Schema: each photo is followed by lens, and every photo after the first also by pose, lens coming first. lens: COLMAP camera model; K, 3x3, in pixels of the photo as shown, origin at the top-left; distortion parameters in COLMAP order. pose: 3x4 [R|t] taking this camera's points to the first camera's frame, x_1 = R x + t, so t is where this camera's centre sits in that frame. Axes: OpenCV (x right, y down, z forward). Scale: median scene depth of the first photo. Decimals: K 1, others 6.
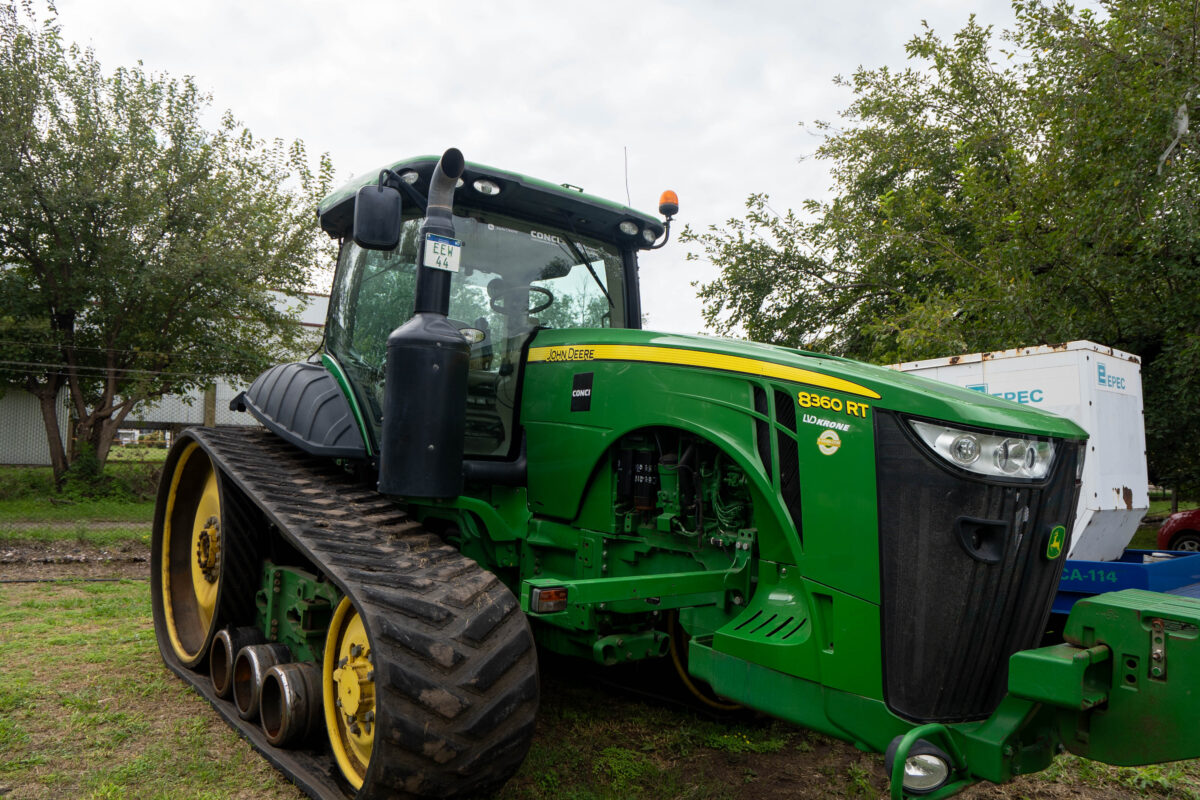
lens RADIAL K [[837.7, 0, 590.6], [0, 837.7, 403.9], [0, 0, 1]] dist [-0.073325, 0.038486]
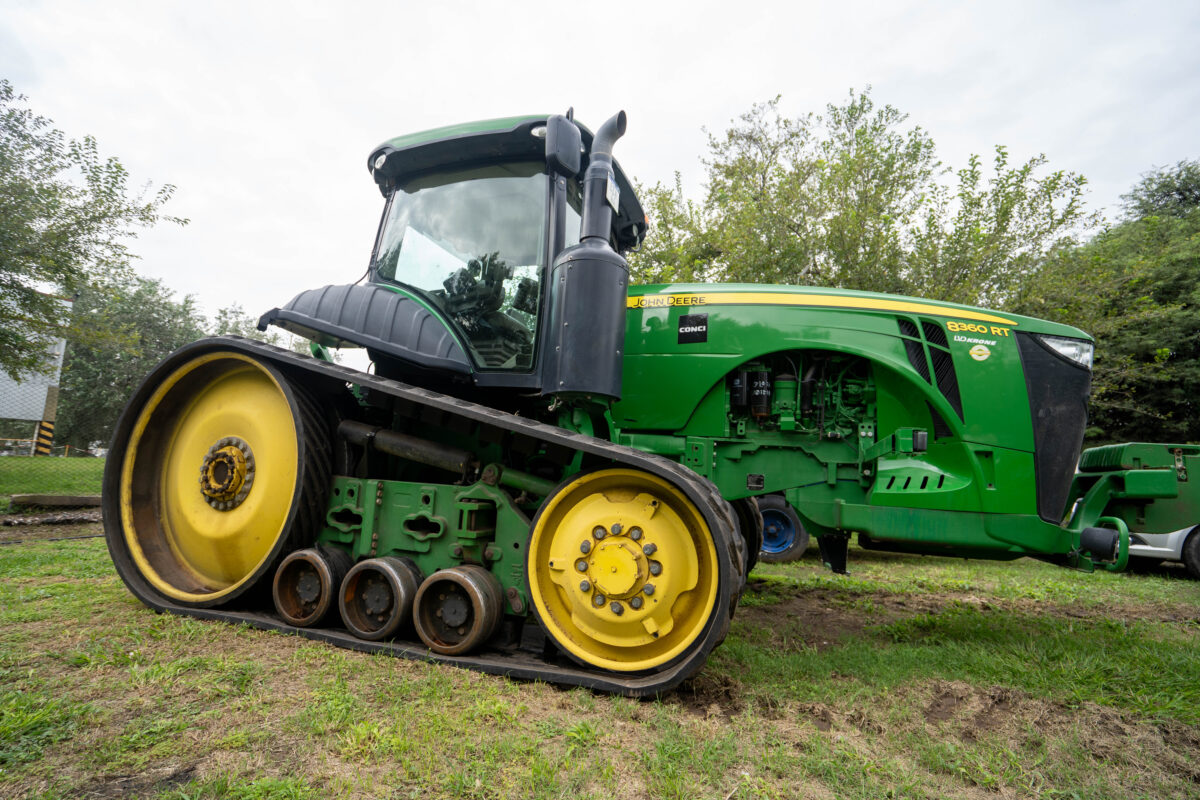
lens RADIAL K [[554.8, 0, 602.5], [0, 554.8, 403.8], [0, 0, 1]] dist [-0.059156, 0.023601]
pose [[0.845490, 0.069614, 0.529434, -0.546260], [-0.041037, 0.997005, -0.065558, 0.155346], [-0.532412, 0.033702, 0.845814, 0.353206]]
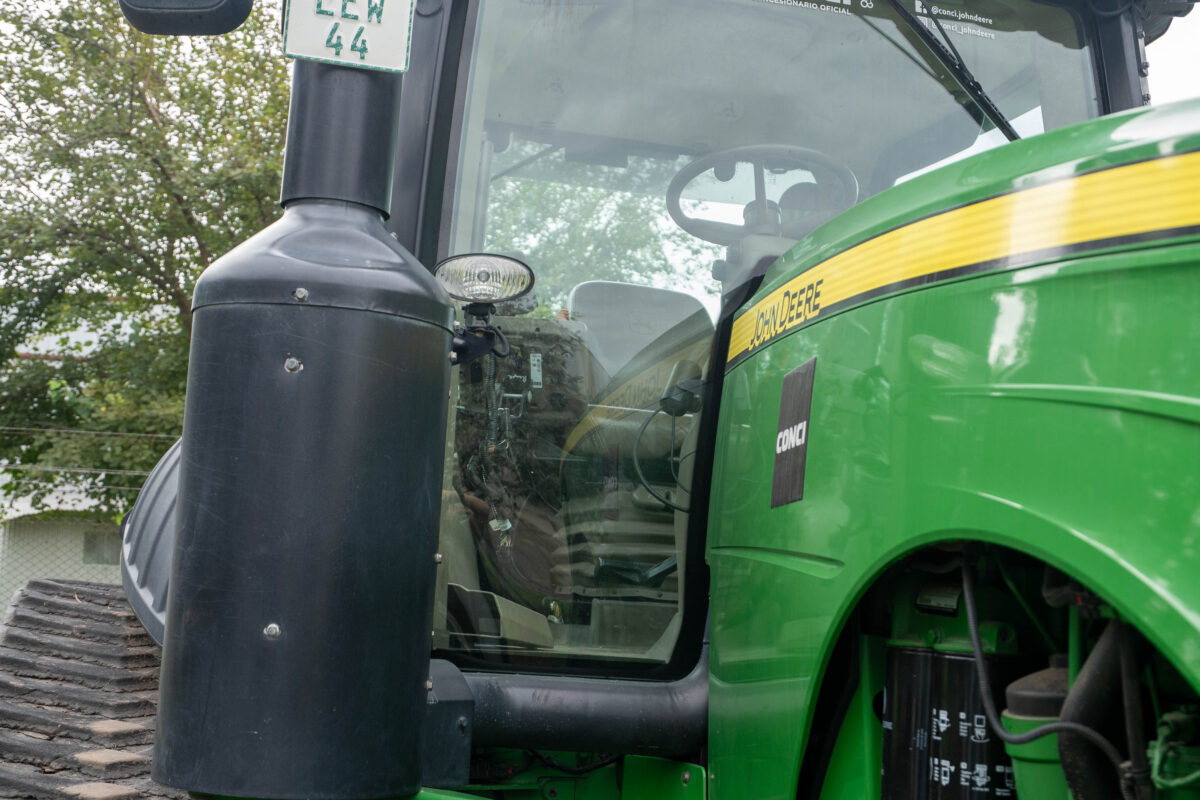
lens RADIAL K [[1601.1, 0, 600.0], [0, 1601.1, 400.0], [0, 0, 1]] dist [0.033204, 0.025985]
pose [[0.908515, -0.052511, -0.414539, 0.147473], [0.013503, 0.995244, -0.096476, 0.024058], [0.417633, 0.082052, 0.904903, 0.474113]]
